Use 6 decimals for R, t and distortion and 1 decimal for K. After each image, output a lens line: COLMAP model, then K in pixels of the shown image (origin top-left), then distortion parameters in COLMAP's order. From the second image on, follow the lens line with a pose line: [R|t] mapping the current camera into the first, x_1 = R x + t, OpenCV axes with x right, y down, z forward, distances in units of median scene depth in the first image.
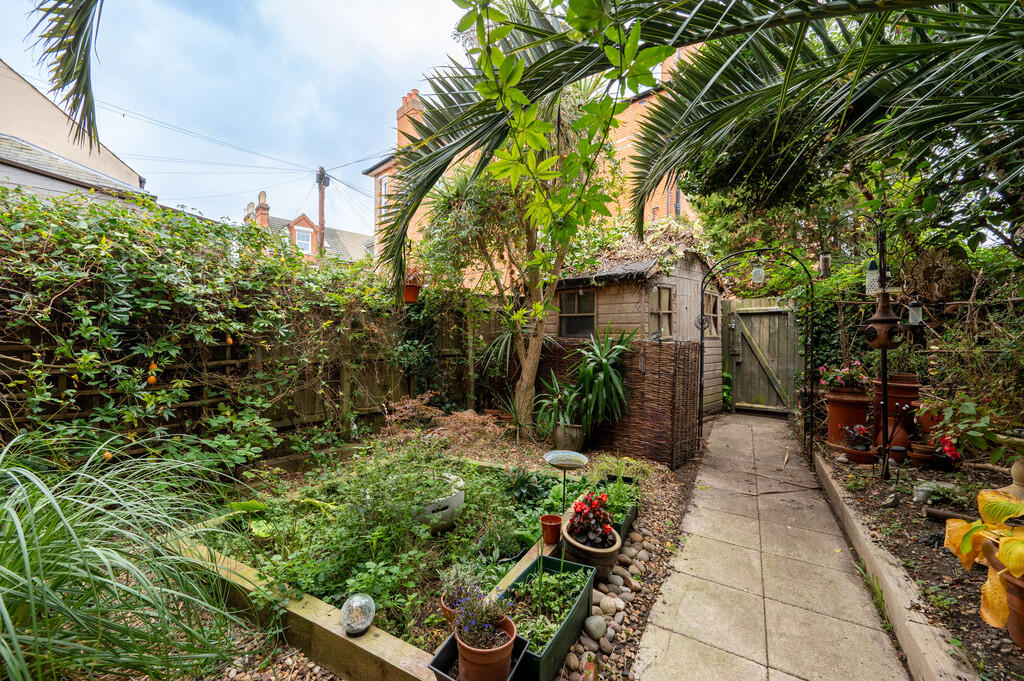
lens RADIAL K [[400.2, 0, 512.1], [0, 400.2, 341.1], [0, 0, 1]] dist [-0.002089, -0.000414]
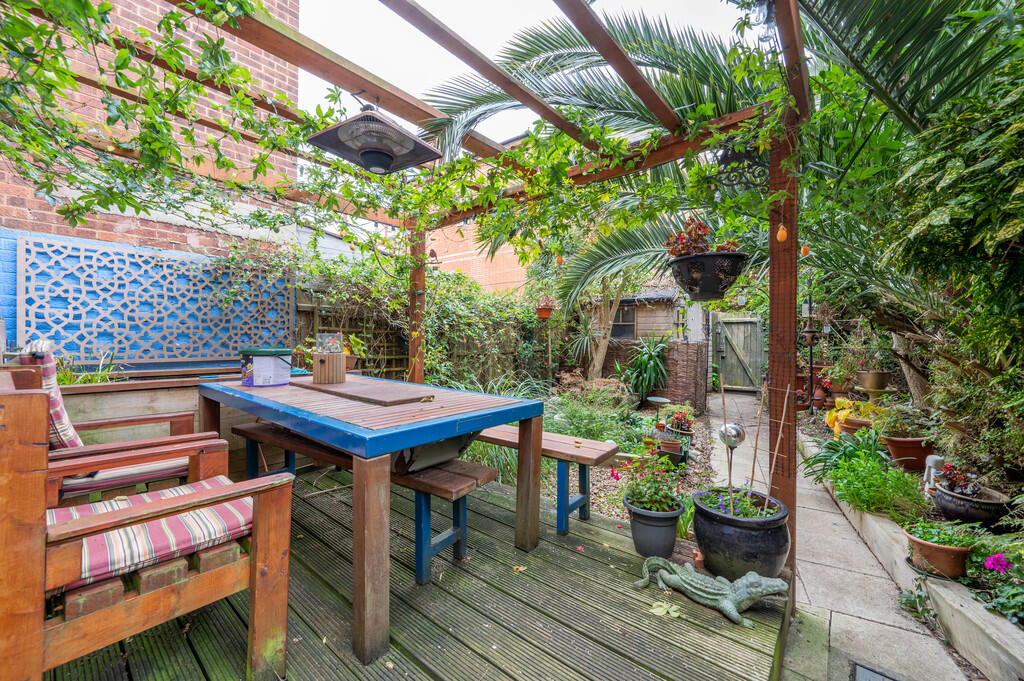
lens RADIAL K [[400.2, 0, 512.2], [0, 400.2, 339.5], [0, 0, 1]] dist [-0.002089, -0.000414]
pose [[0.997203, 0.004504, 0.074610, -0.456176], [-0.004299, 0.999987, -0.002918, -0.000688], [-0.074623, 0.002589, 0.997208, -0.575466]]
